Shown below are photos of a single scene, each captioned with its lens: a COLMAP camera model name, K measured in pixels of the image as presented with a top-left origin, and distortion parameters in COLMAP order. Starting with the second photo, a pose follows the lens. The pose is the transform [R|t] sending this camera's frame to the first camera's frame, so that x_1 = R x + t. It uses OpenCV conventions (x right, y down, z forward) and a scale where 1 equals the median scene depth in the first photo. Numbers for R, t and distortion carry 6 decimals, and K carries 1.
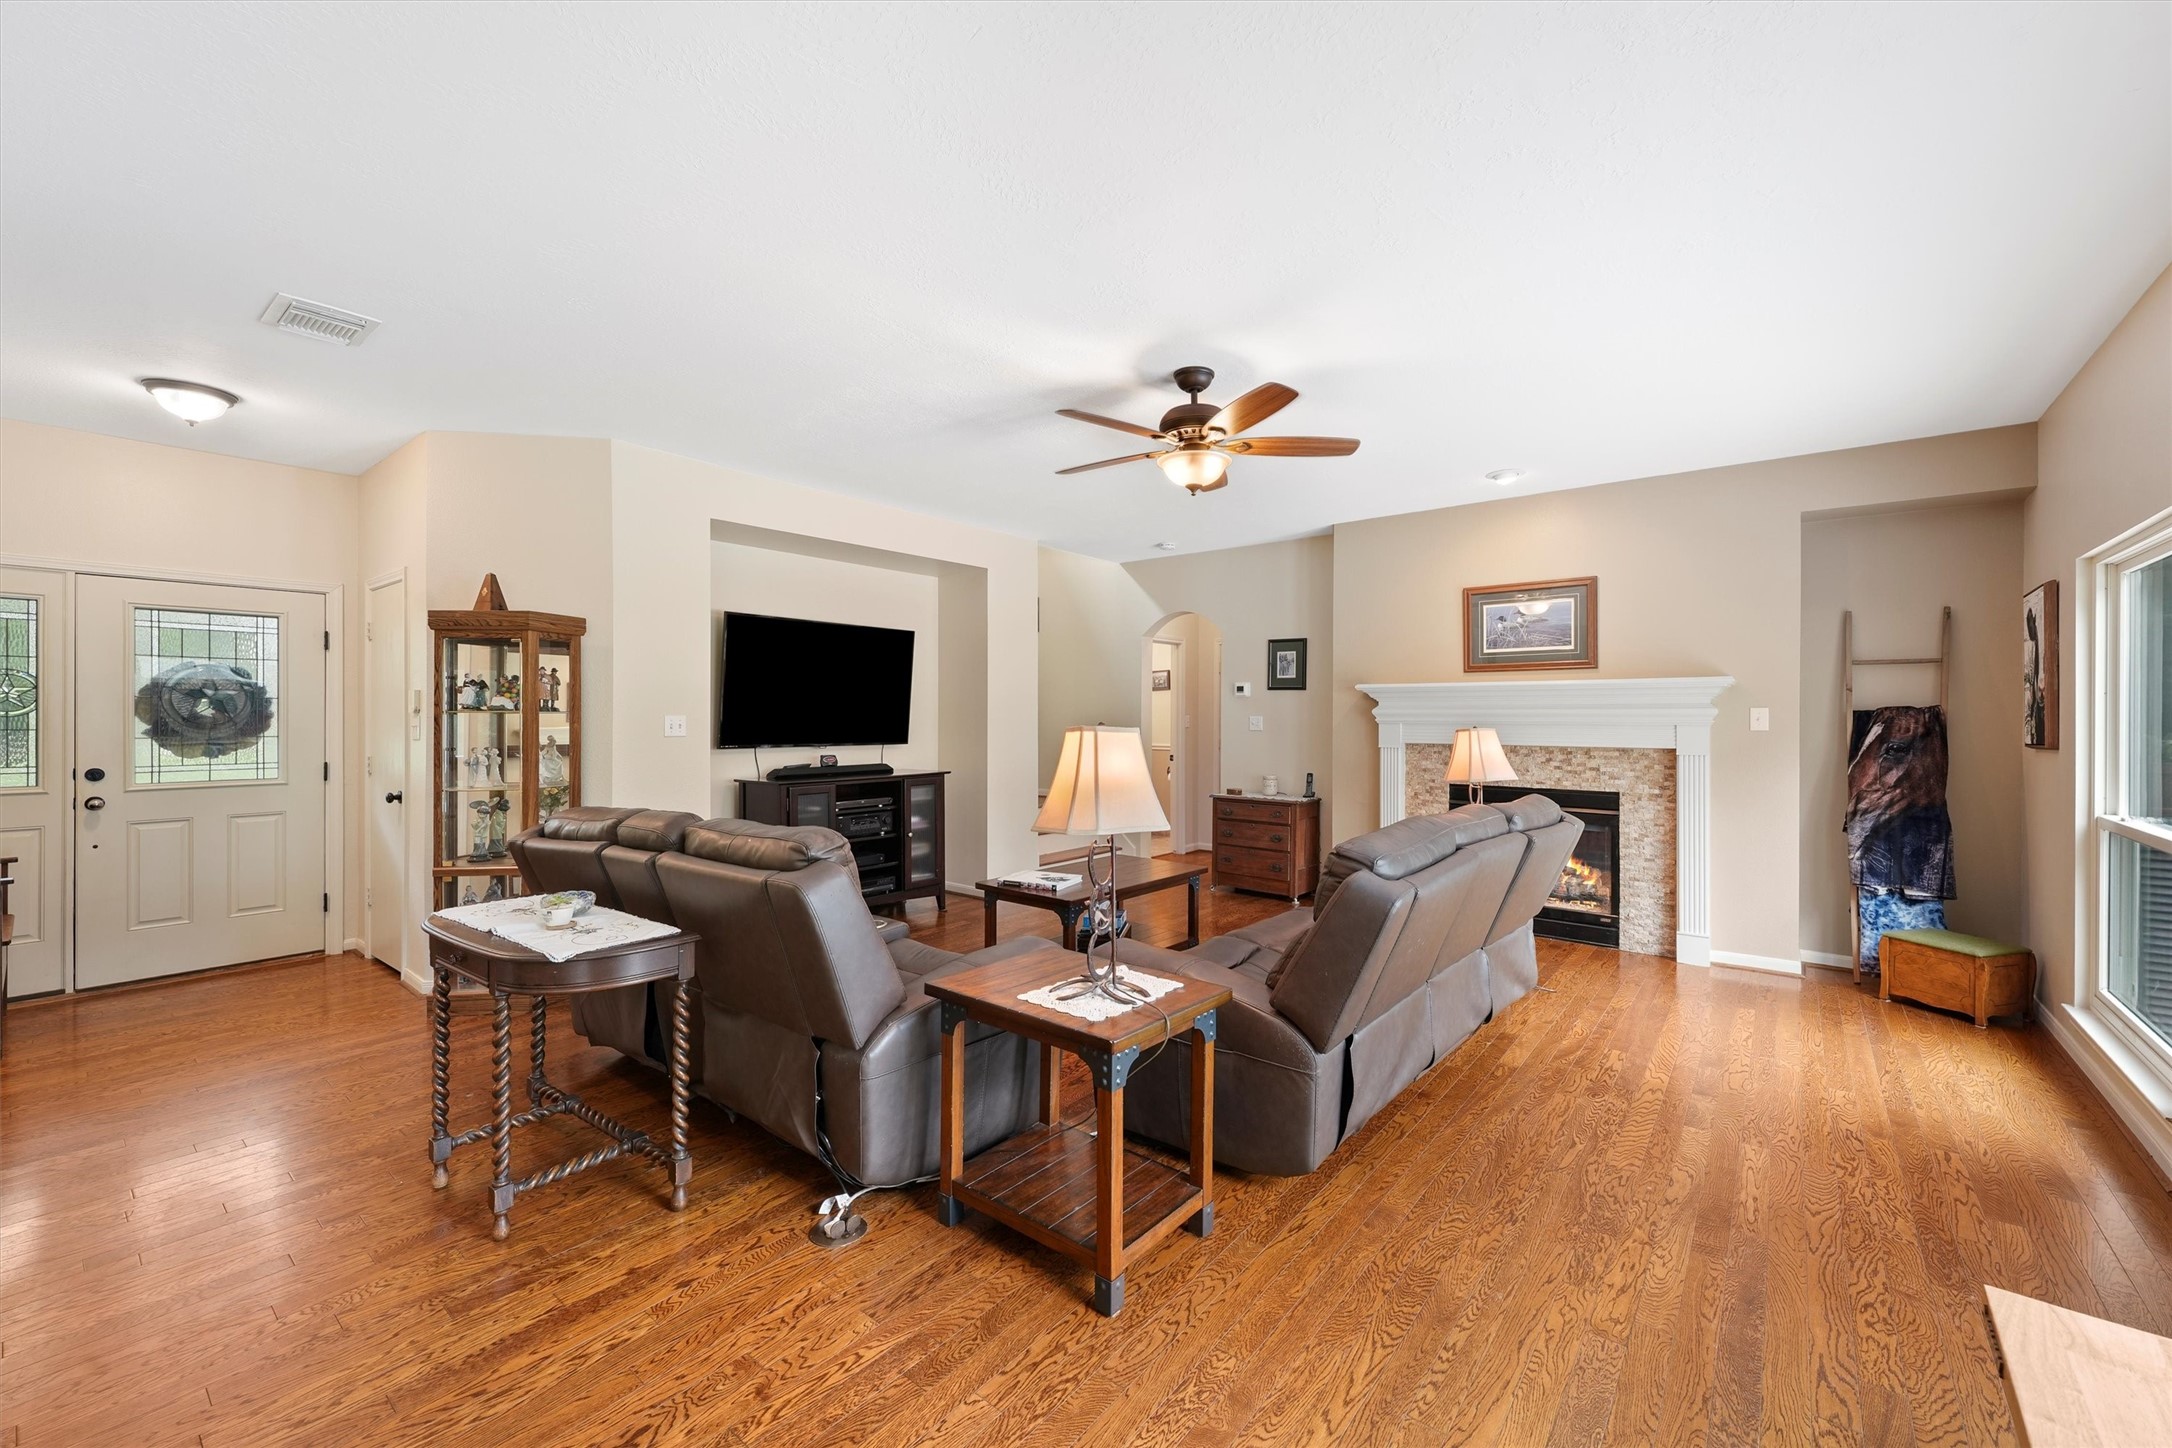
lens RADIAL K [[864.1, 0, 1091.0], [0, 864.1, 720.7], [0, 0, 1]] dist [0.002959, -0.000339]
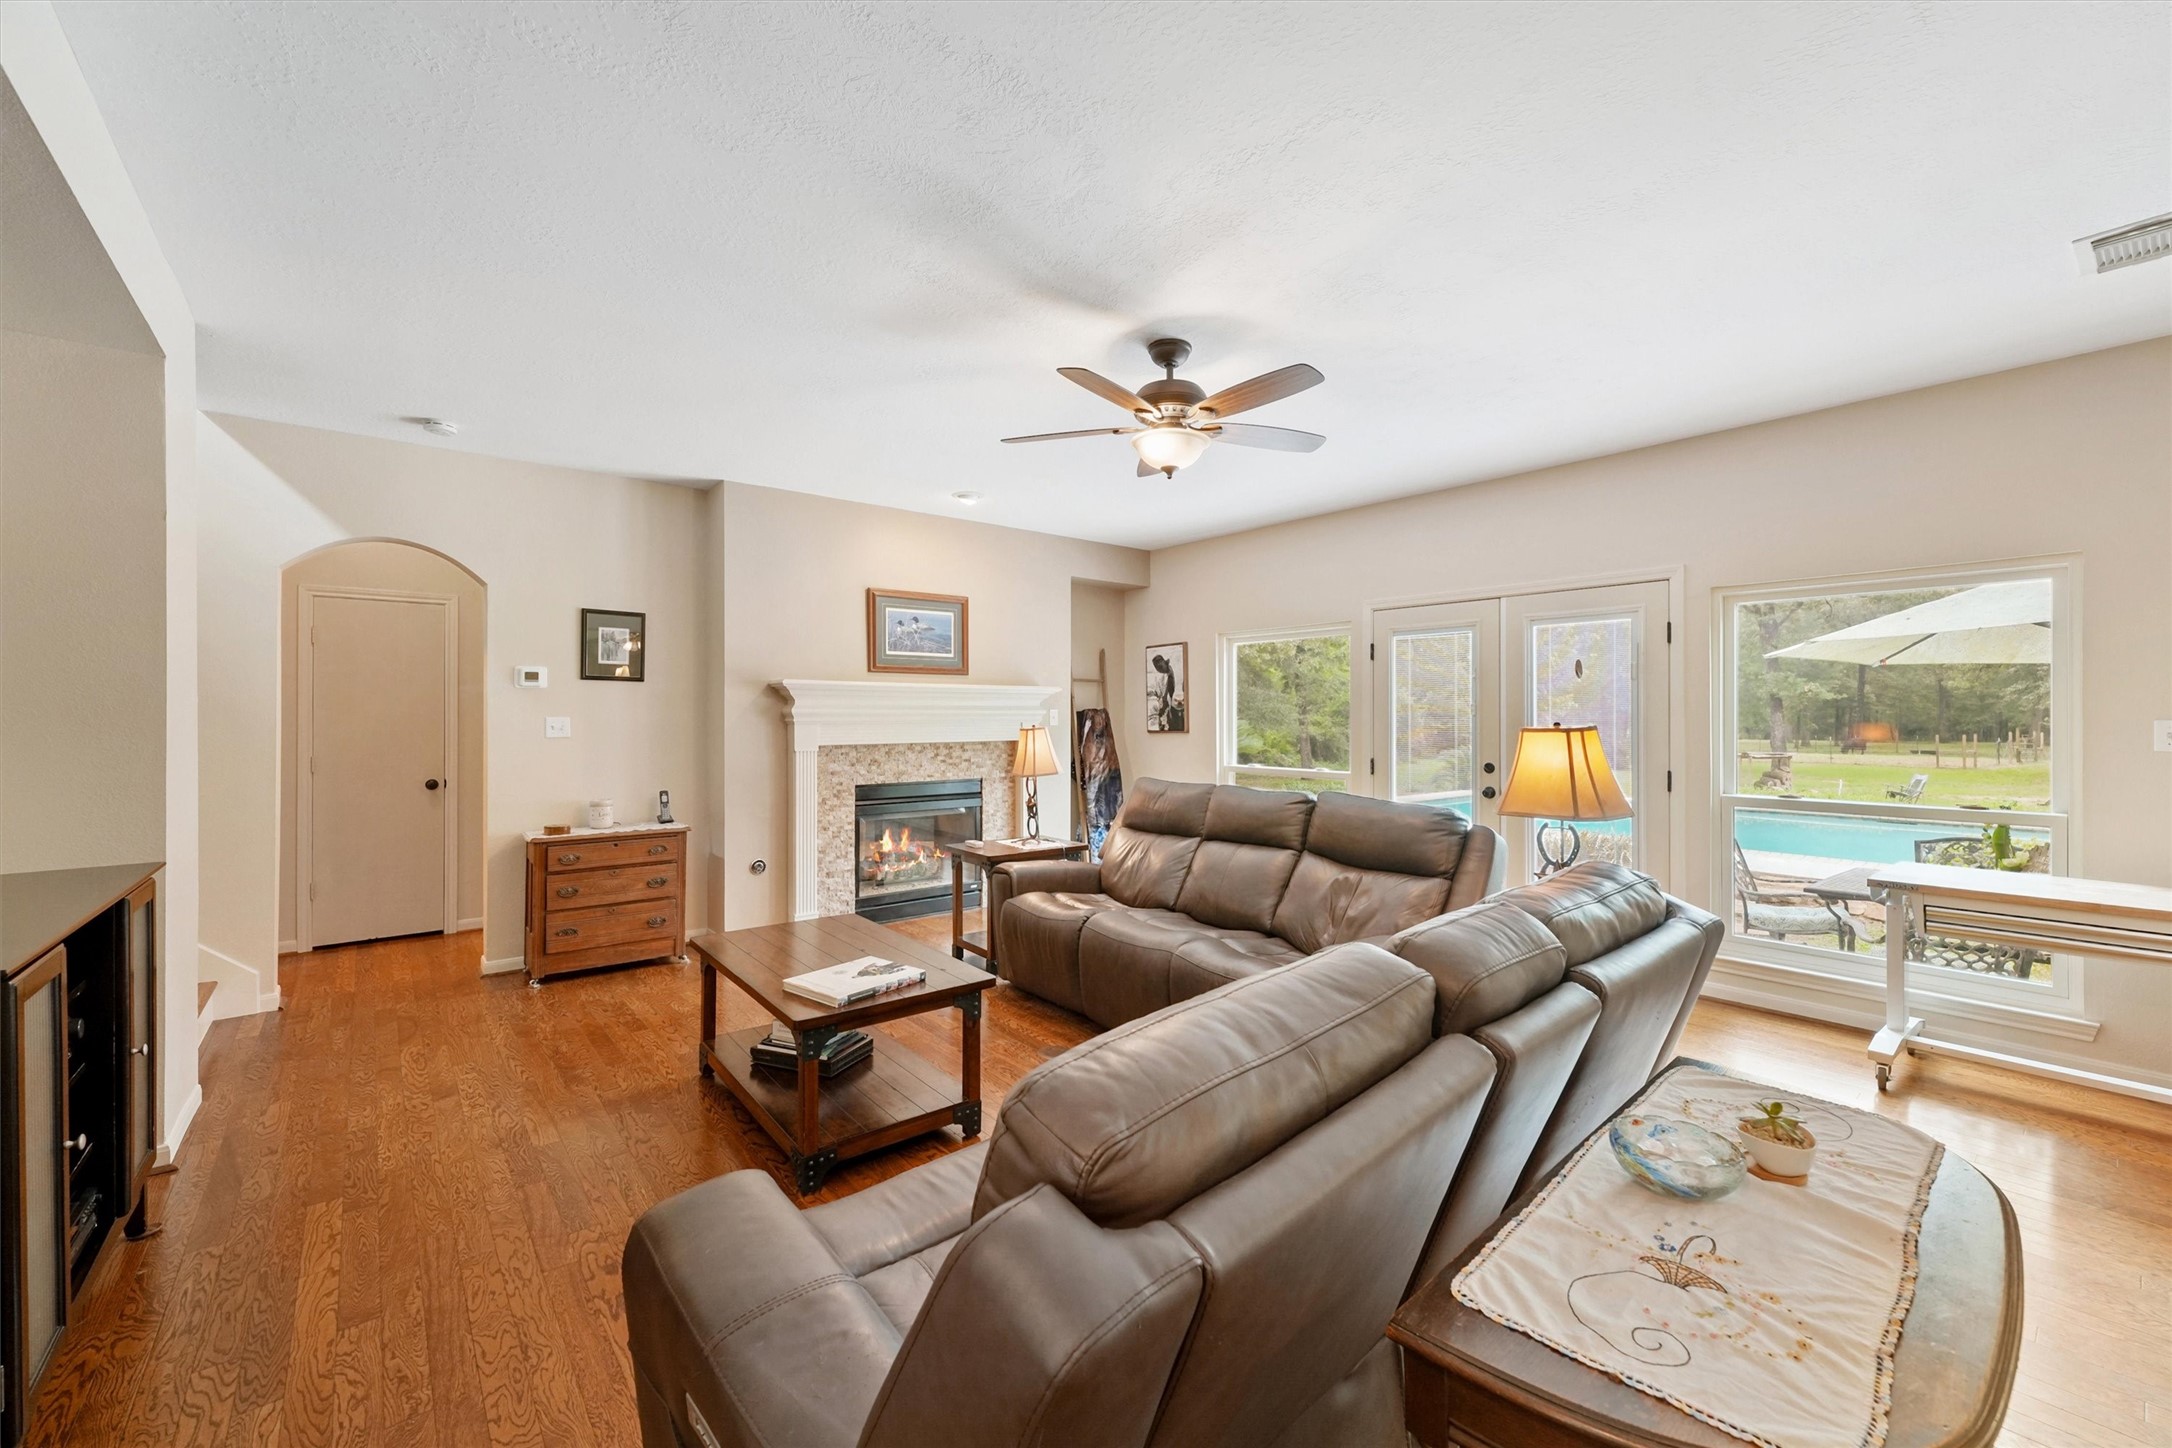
lens RADIAL K [[864.1, 0, 1085.6], [0, 864.1, 716.1], [0, 0, 1]] dist [0.002959, -0.000339]
pose [[0.183371, -0.002200, 0.983041, -0.528918], [0.008257, 0.999966, 0.000697, -0.003817], [-0.983009, 0.007989, 0.183383, 0.601877]]
